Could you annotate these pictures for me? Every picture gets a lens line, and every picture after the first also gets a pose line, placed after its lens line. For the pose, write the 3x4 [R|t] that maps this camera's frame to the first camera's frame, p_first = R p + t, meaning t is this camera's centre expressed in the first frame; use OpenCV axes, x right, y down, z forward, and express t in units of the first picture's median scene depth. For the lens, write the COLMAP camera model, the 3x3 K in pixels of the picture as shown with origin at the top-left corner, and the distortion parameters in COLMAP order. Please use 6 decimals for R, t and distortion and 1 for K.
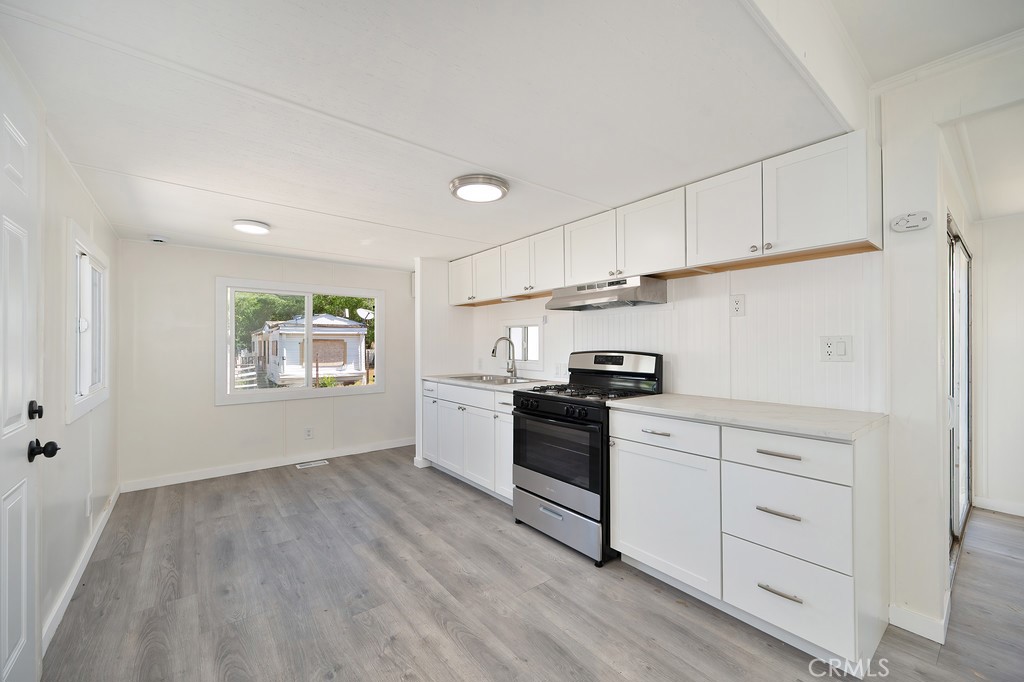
lens RADIAL K [[406.7, 0, 517.6], [0, 406.7, 342.6], [0, 0, 1]] dist [-0.000502, -0.000361]
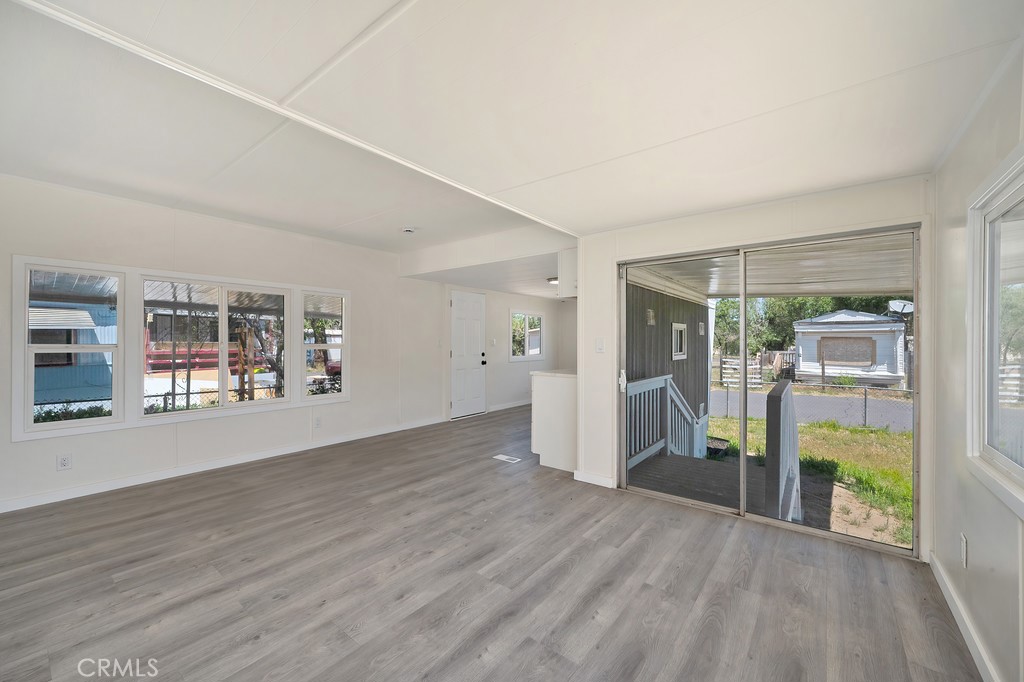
lens RADIAL K [[406.7, 0, 499.9], [0, 406.7, 319.3], [0, 0, 1]] dist [-0.000502, -0.000361]
pose [[0.199909, -0.052892, -0.978386, 1.852747], [0.000753, 0.998550, -0.053829, 0.006472], [0.979814, 0.010024, 0.199659, 0.103615]]
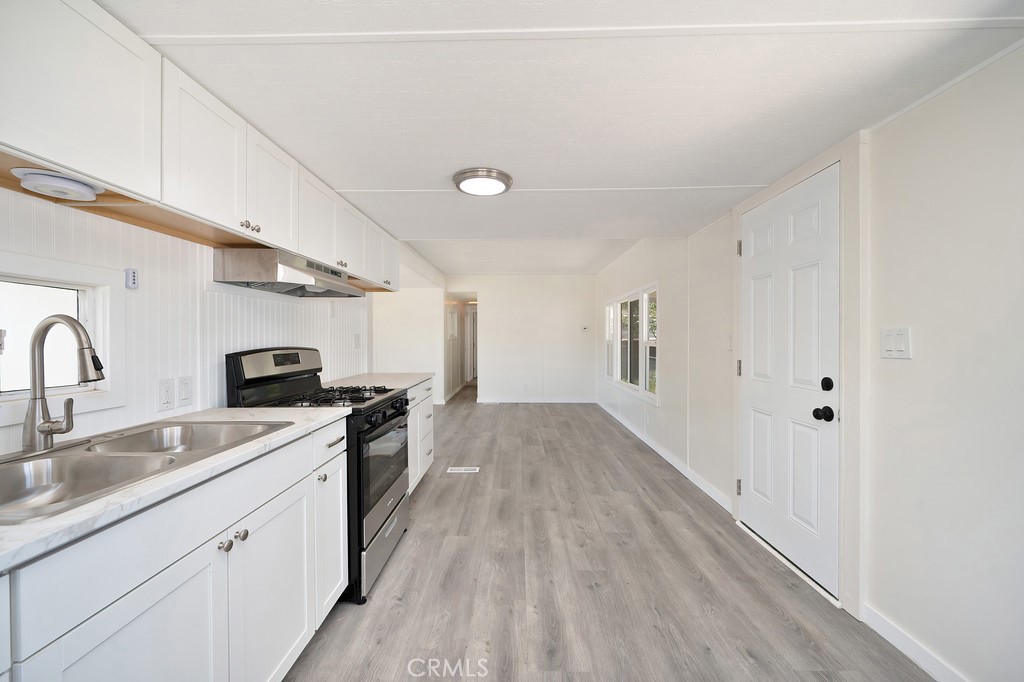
lens RADIAL K [[406.7, 0, 507.7], [0, 406.7, 342.6], [0, 0, 1]] dist [-0.000502, -0.000361]
pose [[-0.760757, -0.002213, 0.649033, -0.626382], [0.002590, 0.999976, 0.006446, 0.007230], [-0.649032, 0.006585, -0.760733, 1.365948]]
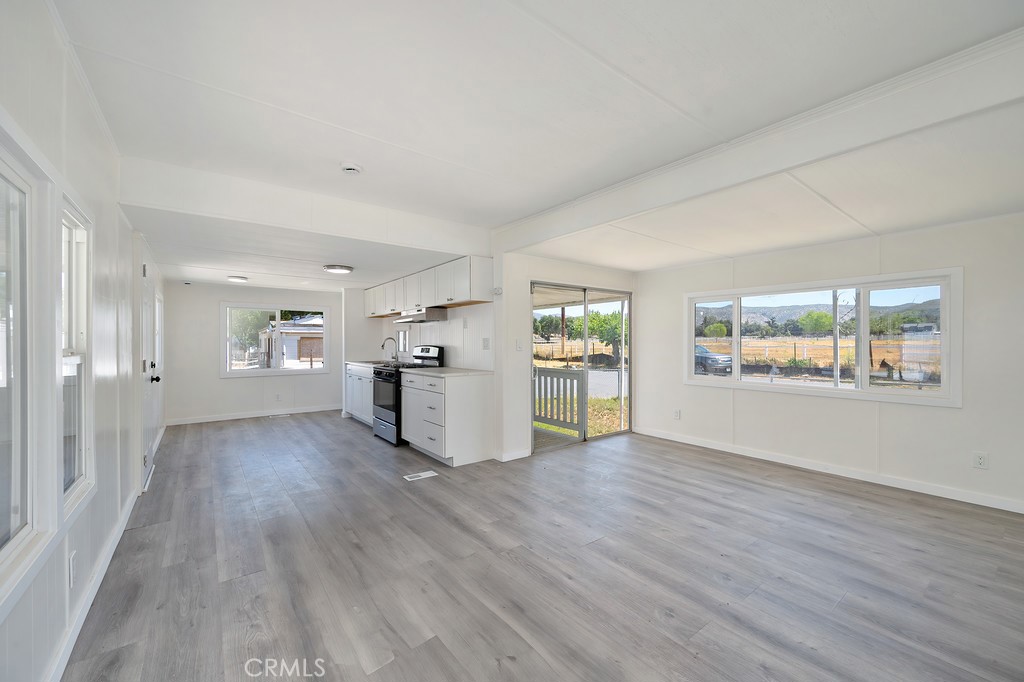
lens RADIAL K [[406.7, 0, 514.2], [0, 406.7, 343.4], [0, 0, 1]] dist [-0.000502, -0.000361]
pose [[0.999656, 0.000077, -0.026238, 0.704505], [0.000159, 0.999959, 0.009014, -0.005062], [0.026238, -0.009015, 0.999615, -0.883784]]
